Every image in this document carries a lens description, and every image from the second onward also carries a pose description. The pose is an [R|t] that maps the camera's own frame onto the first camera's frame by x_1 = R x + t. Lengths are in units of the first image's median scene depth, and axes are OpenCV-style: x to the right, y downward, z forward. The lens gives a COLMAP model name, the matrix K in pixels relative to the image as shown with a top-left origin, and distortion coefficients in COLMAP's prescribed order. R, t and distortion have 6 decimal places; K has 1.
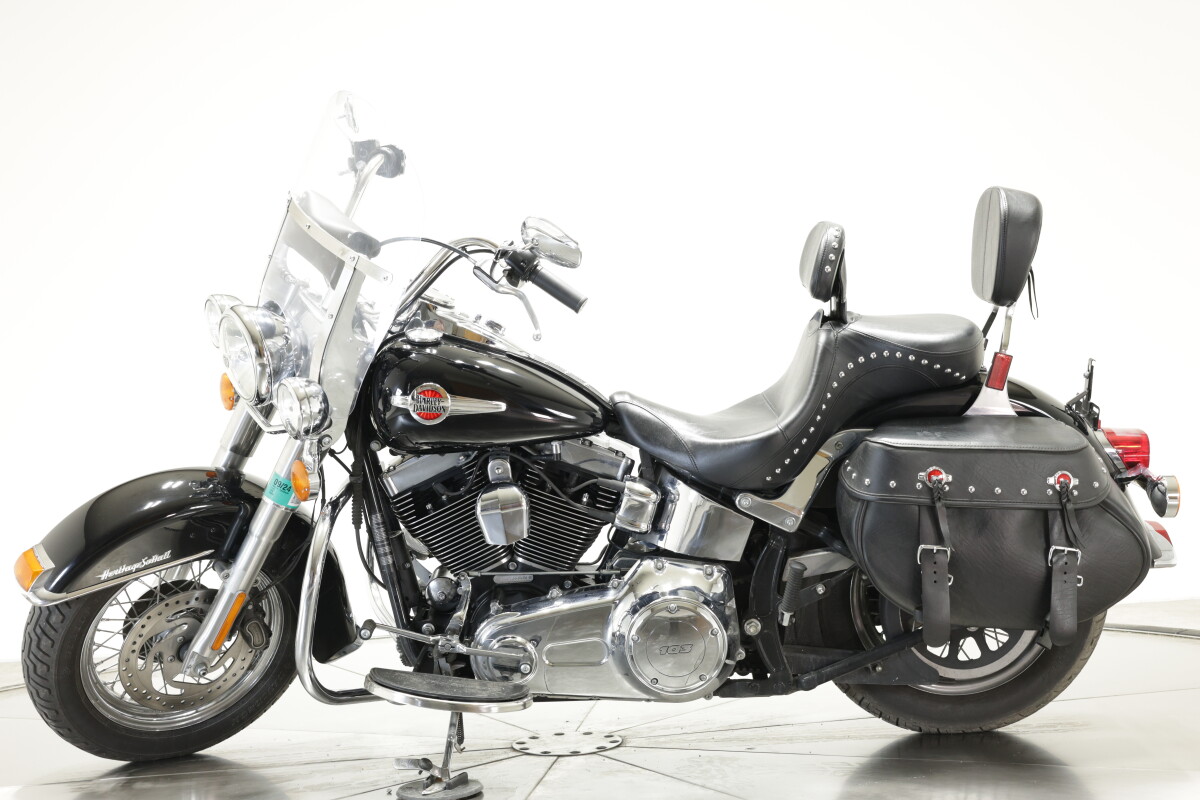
lens RADIAL K [[1618.7, 0, 600.0], [0, 1618.7, 400.0], [0, 0, 1]] dist [0.016617, 0.009011]
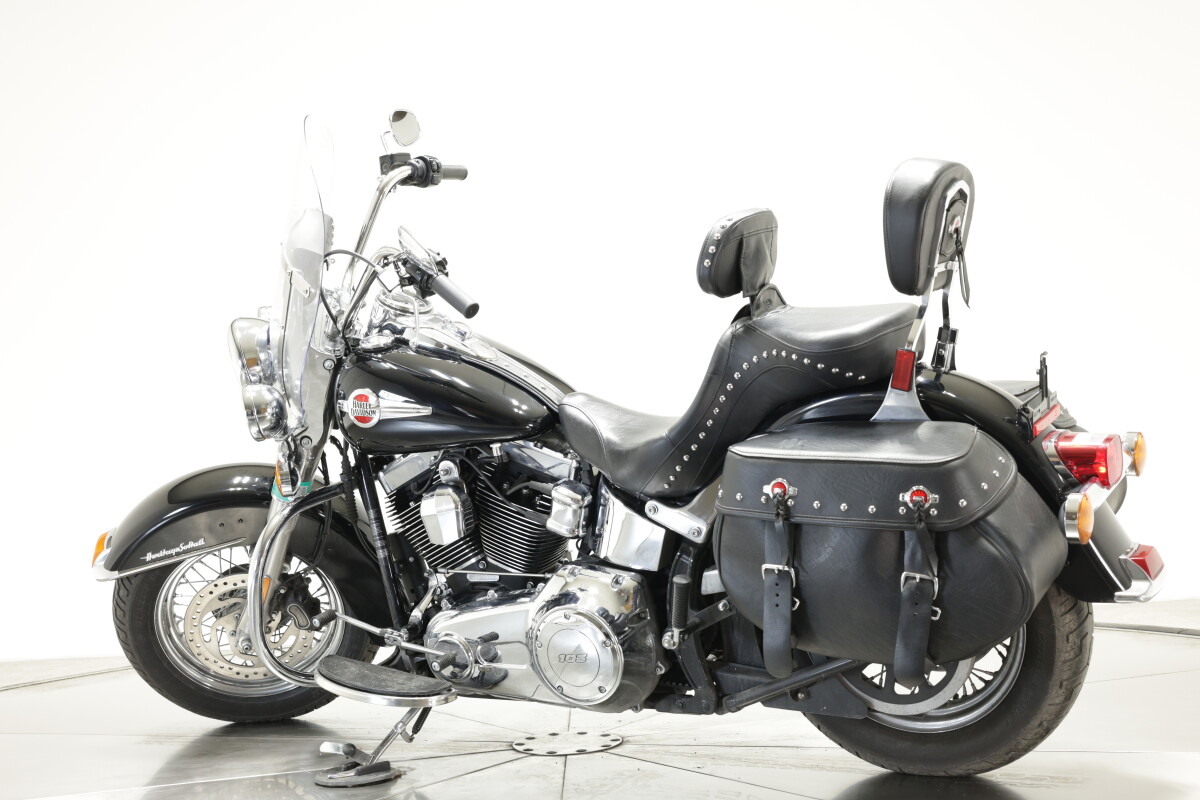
lens RADIAL K [[1618.7, 0, 600.0], [0, 1618.7, 400.0], [0, 0, 1]] dist [0.016617, 0.009011]
pose [[0.878156, -0.003373, -0.478362, 0.515689], [0.012785, 0.999783, 0.016422, -0.017711], [0.478203, -0.020537, 0.878009, 0.146993]]
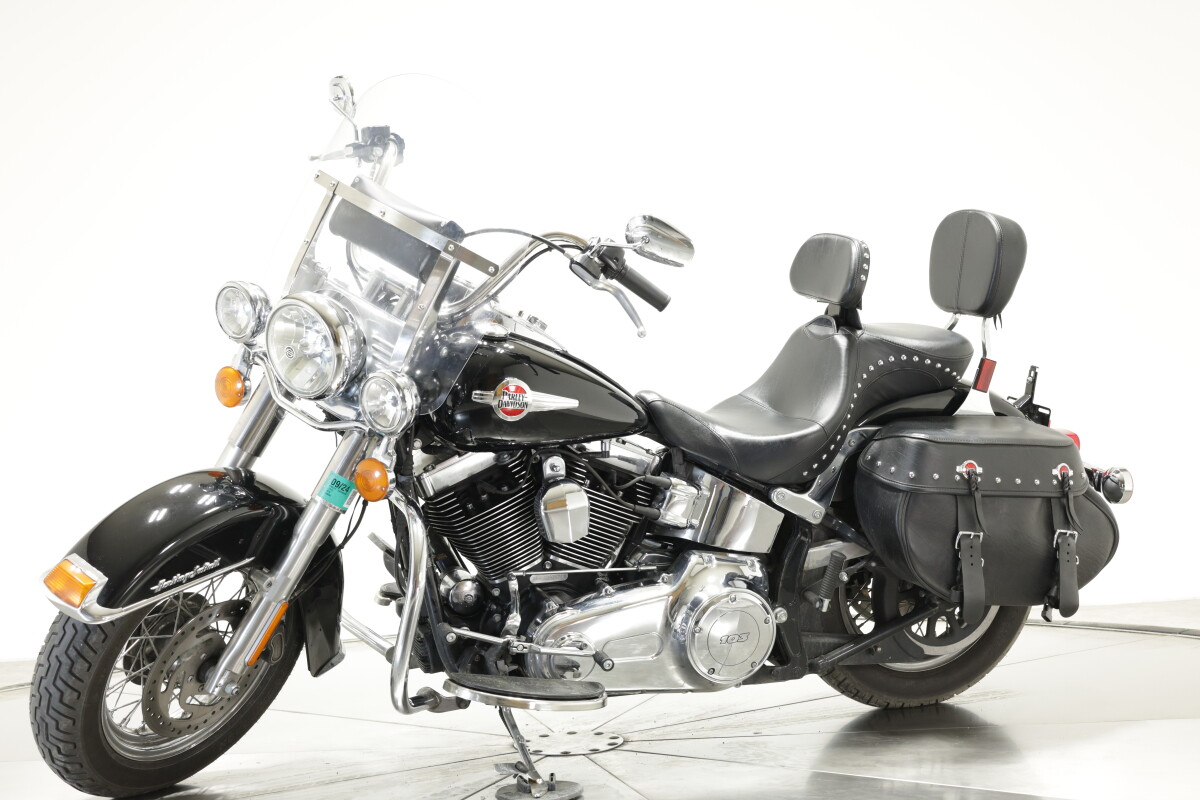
lens RADIAL K [[1618.7, 0, 600.0], [0, 1618.7, 400.0], [0, 0, 1]] dist [0.016617, 0.009011]
pose [[0.922653, 0.009419, 0.385517, -0.421466], [-0.004317, 0.999891, -0.014097, 0.015803], [-0.385607, 0.011342, 0.922593, 0.073724]]
